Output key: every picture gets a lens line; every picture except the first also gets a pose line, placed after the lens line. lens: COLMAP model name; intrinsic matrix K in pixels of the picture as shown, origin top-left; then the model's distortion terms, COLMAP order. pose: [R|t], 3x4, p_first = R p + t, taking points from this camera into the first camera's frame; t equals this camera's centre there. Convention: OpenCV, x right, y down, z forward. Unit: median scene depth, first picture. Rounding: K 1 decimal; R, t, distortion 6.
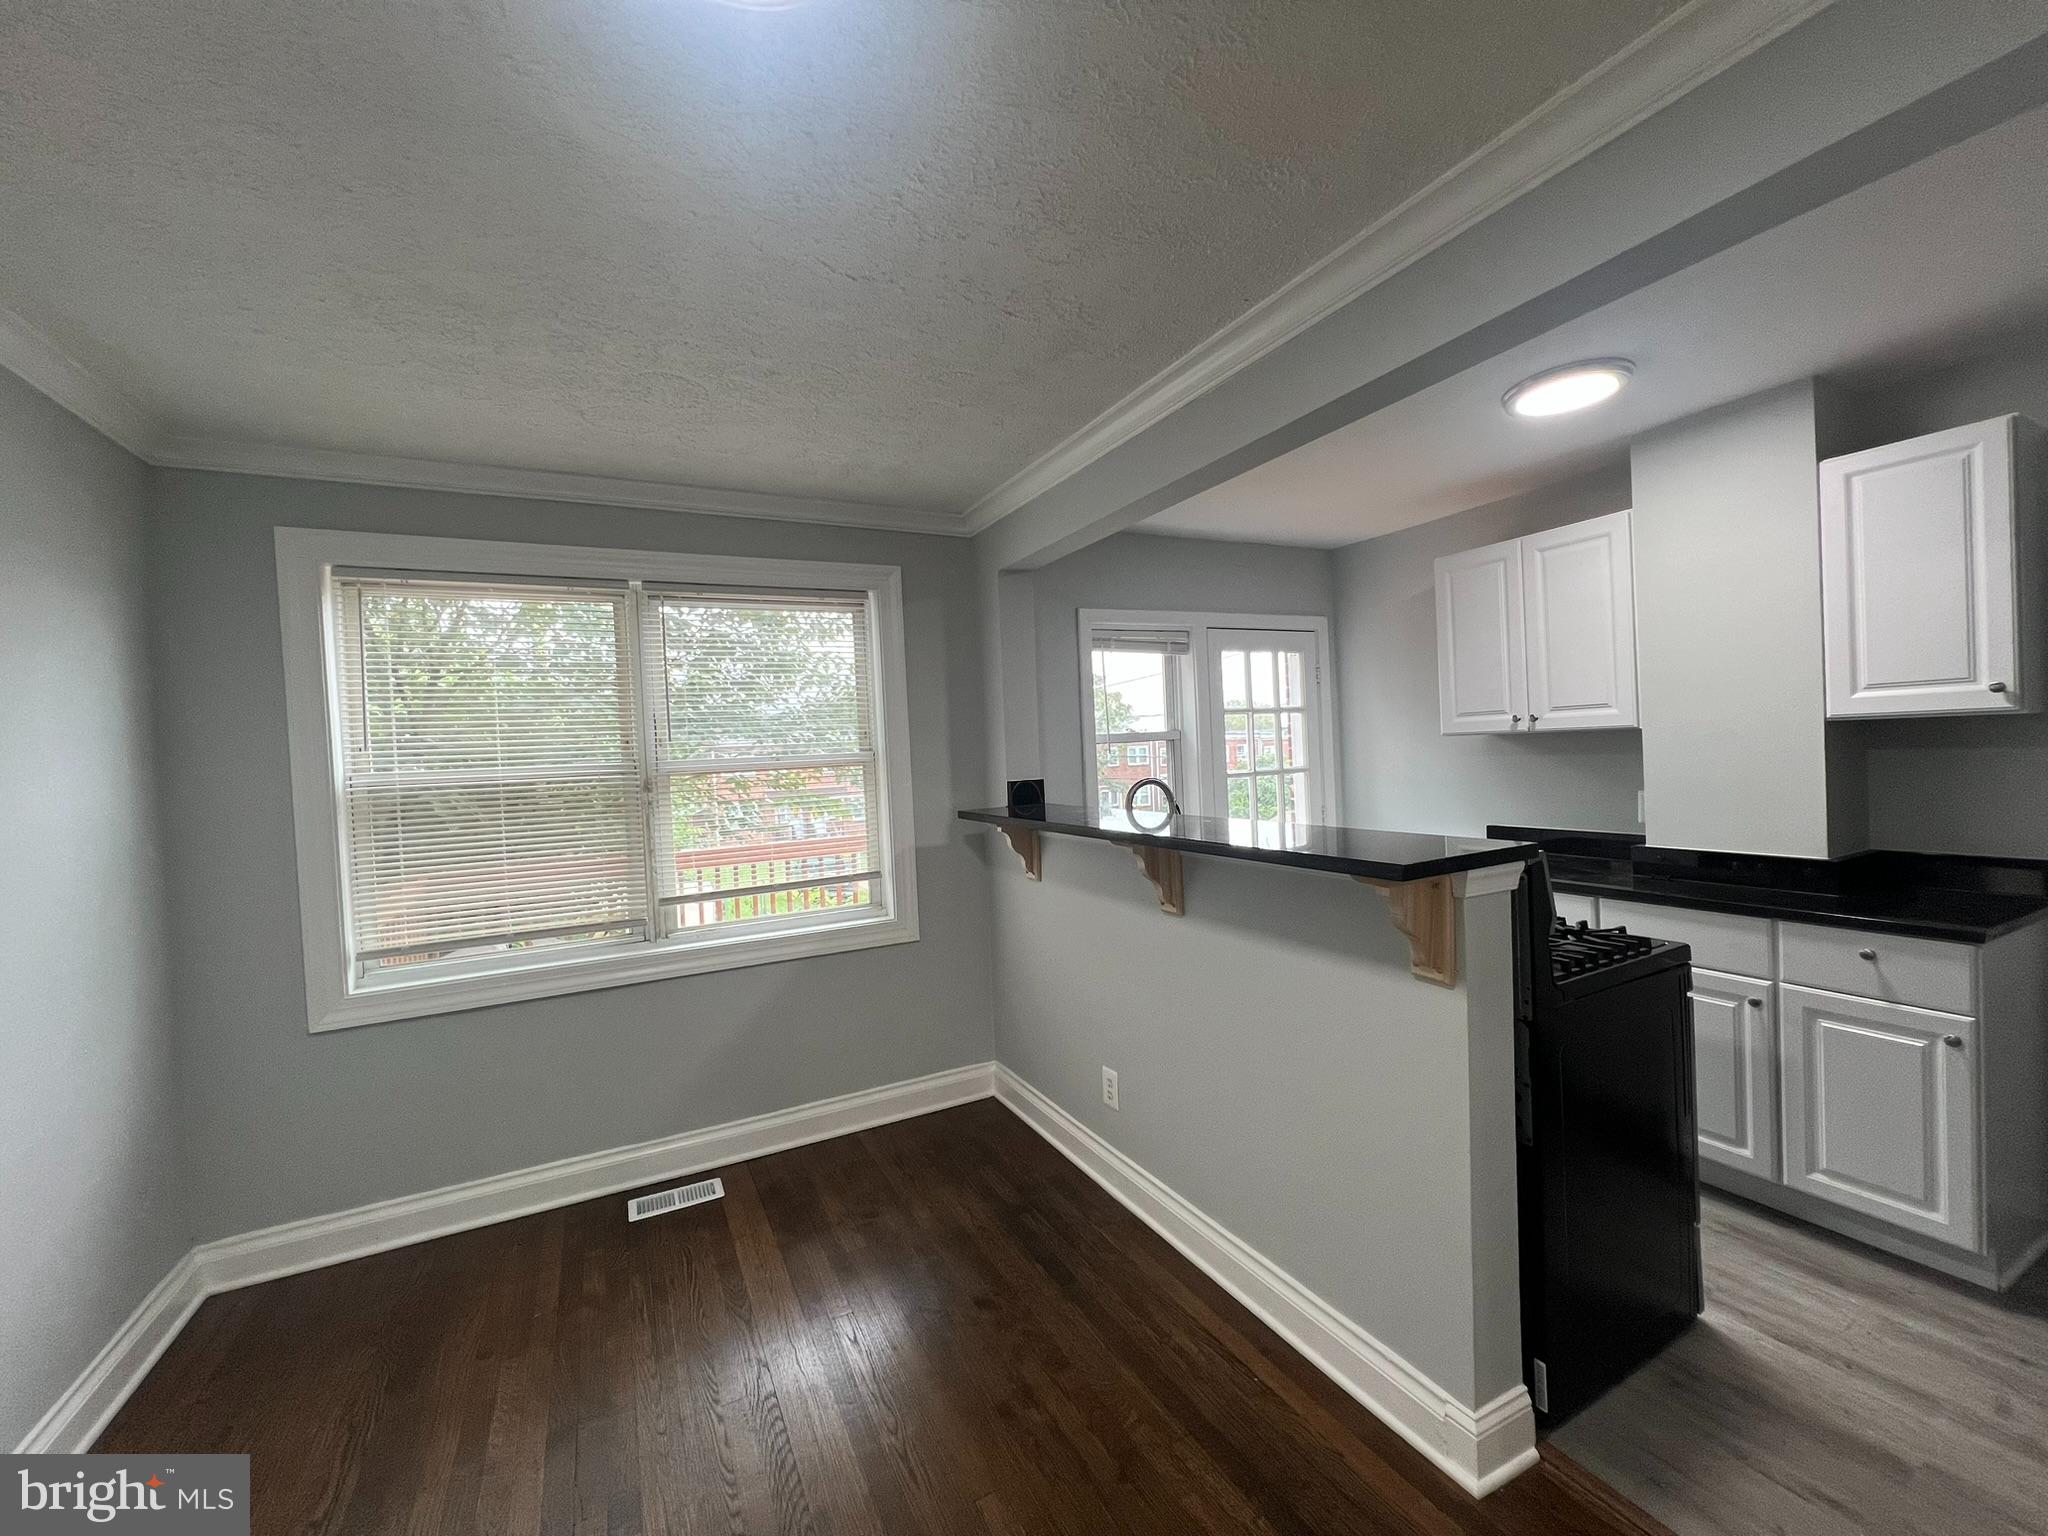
lens RADIAL K [[820.1, 0, 1021.3], [0, 820.1, 769.8], [0, 0, 1]] dist [-0.001685, 0.000287]
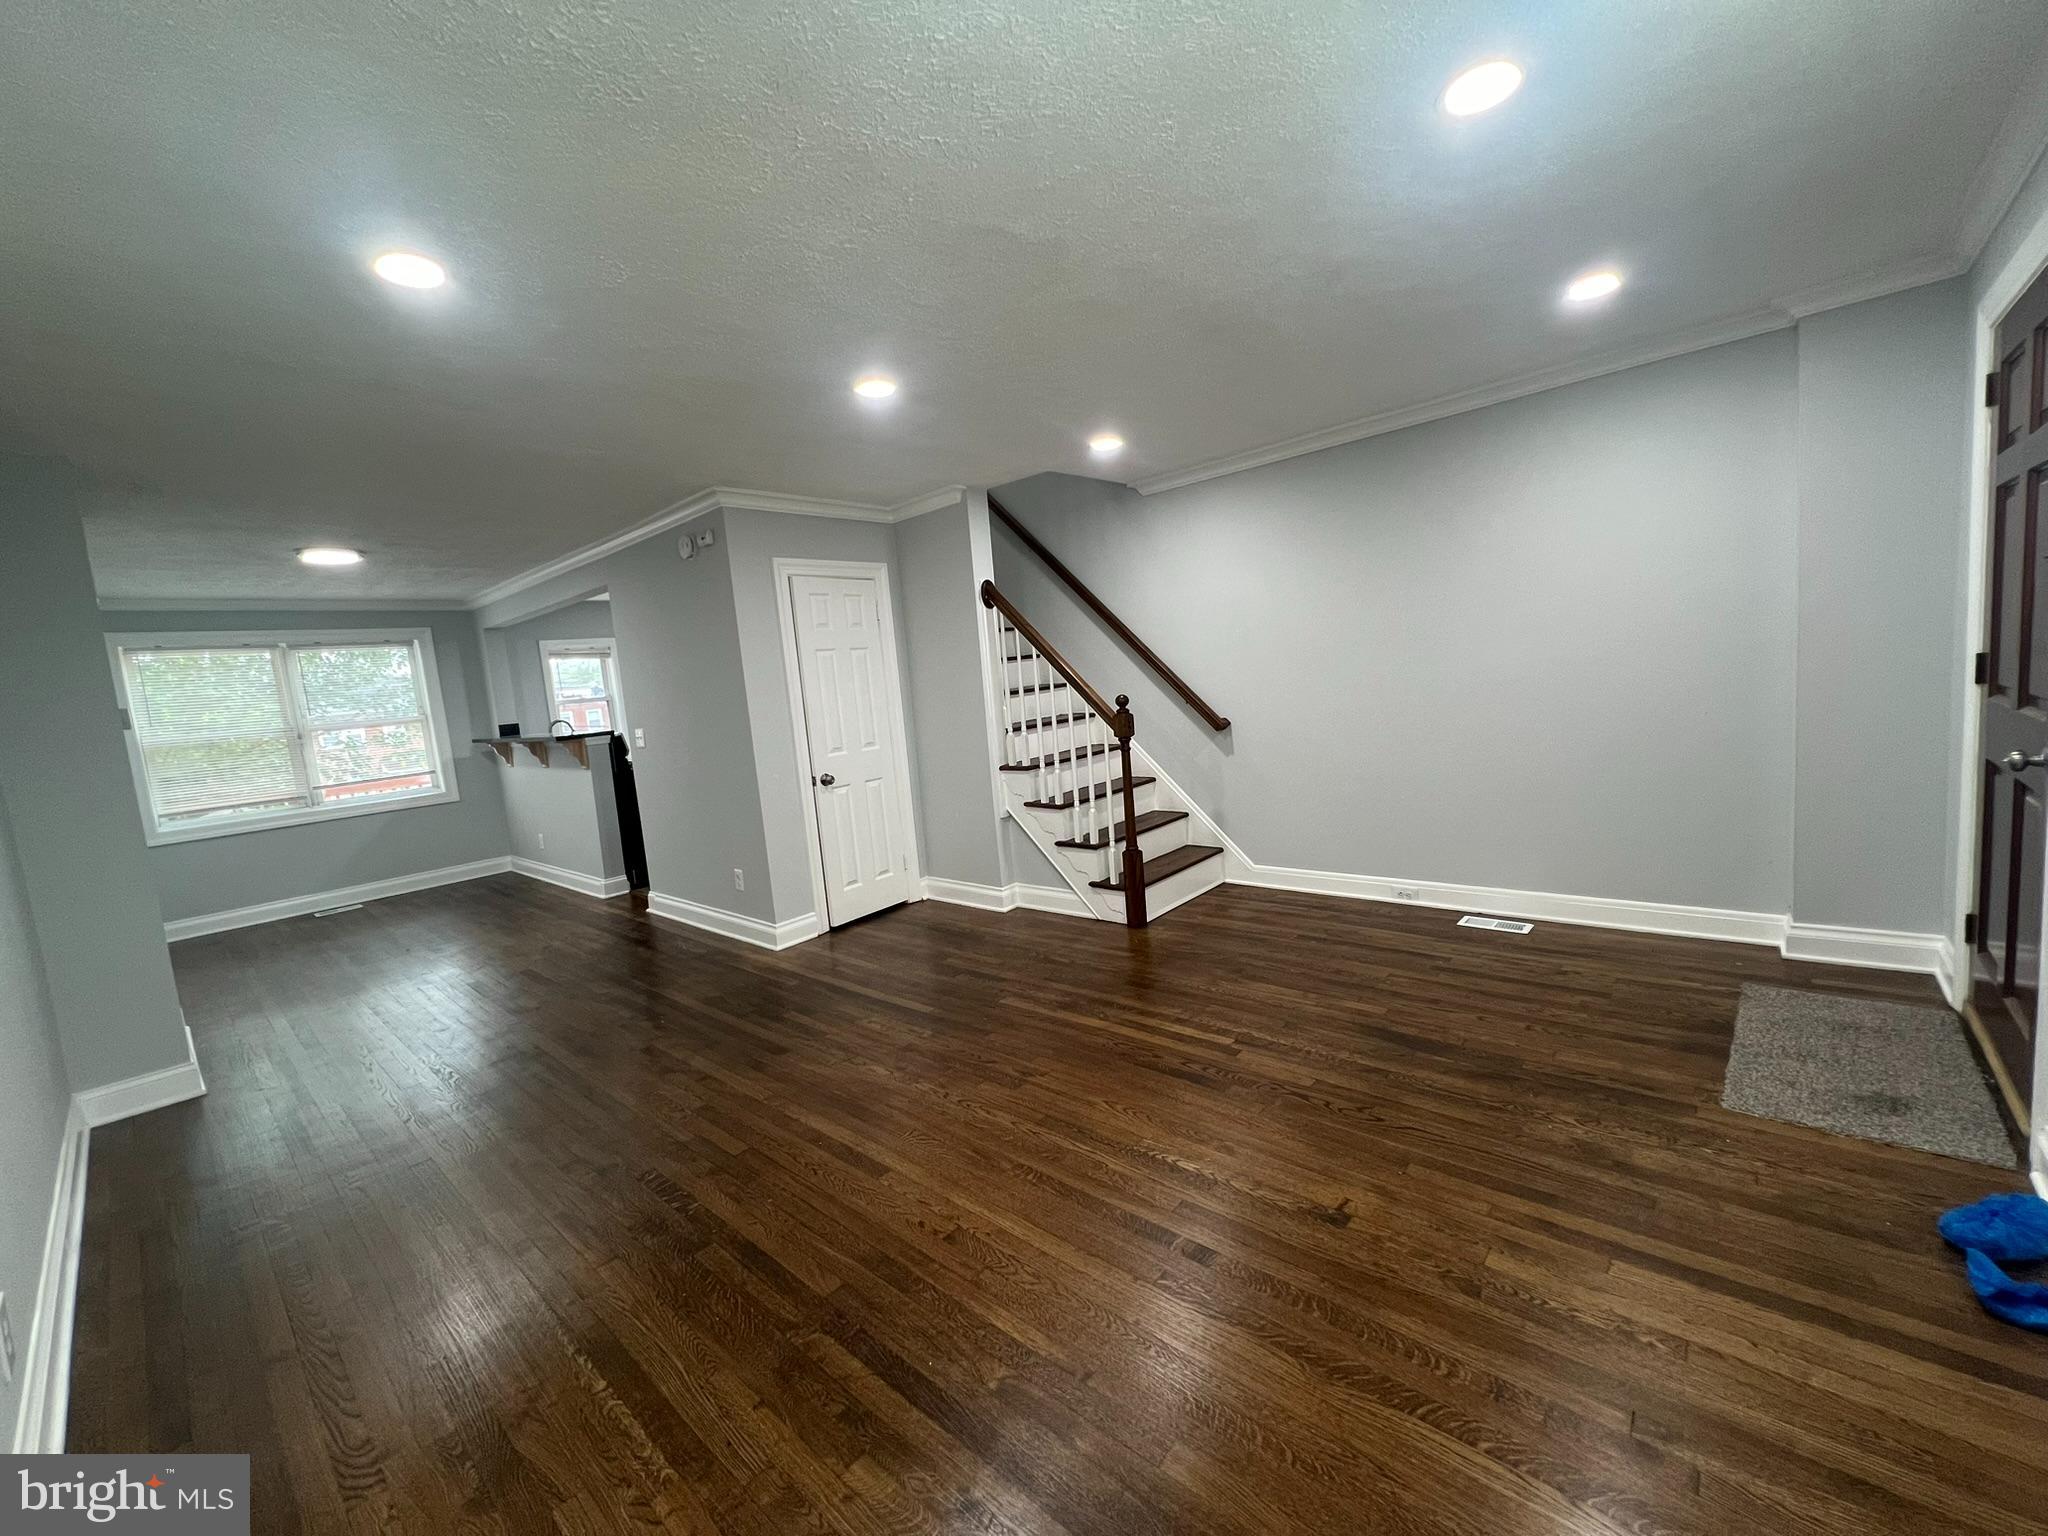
lens RADIAL K [[820.1, 0, 1020.6], [0, 820.1, 760.0], [0, 0, 1]] dist [-0.001685, 0.000287]
pose [[0.934617, -0.076259, 0.347384, 0.530631], [0.054253, 0.995880, 0.072656, 0.025224], [-0.351493, -0.049059, 0.934904, -1.583600]]
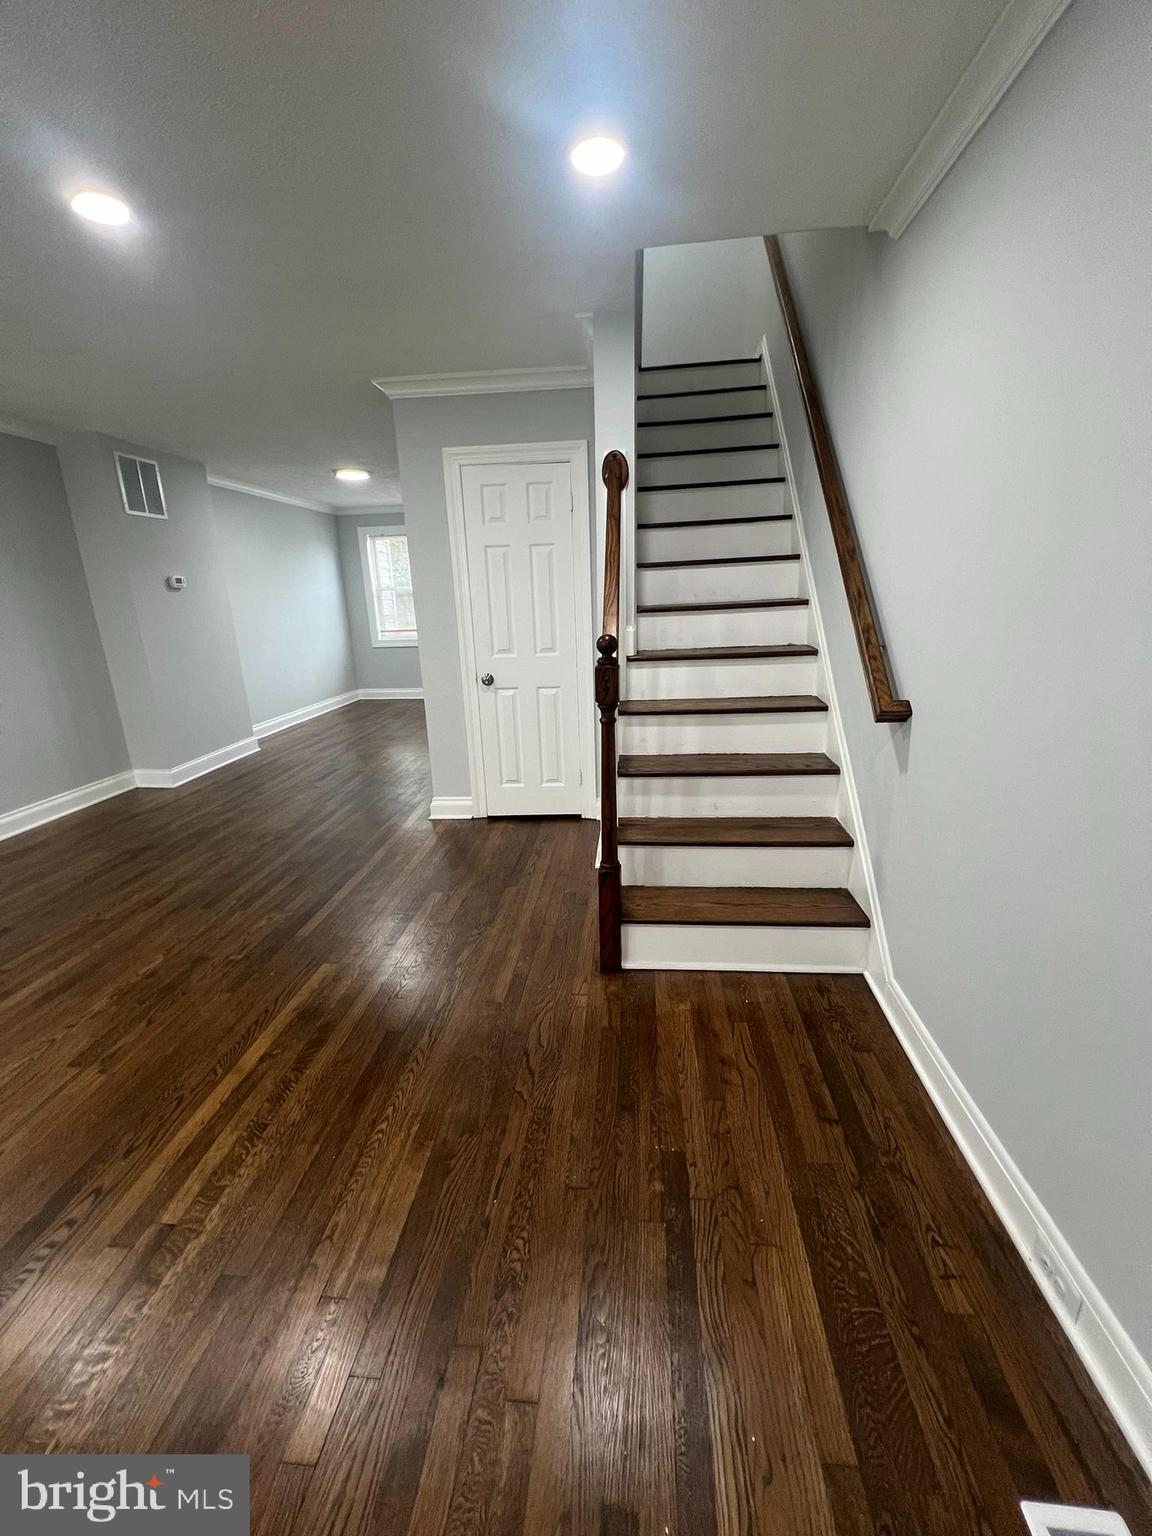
lens RADIAL K [[615.1, 0, 578.1], [0, 615.1, 762.9], [0, 0, 1]] dist [-0.001685, 0.000287]
pose [[0.844371, 0.163384, -0.510239, 1.482960], [-0.017686, 0.960347, 0.278246, -0.022885], [0.535468, -0.225919, 0.813778, -0.935051]]
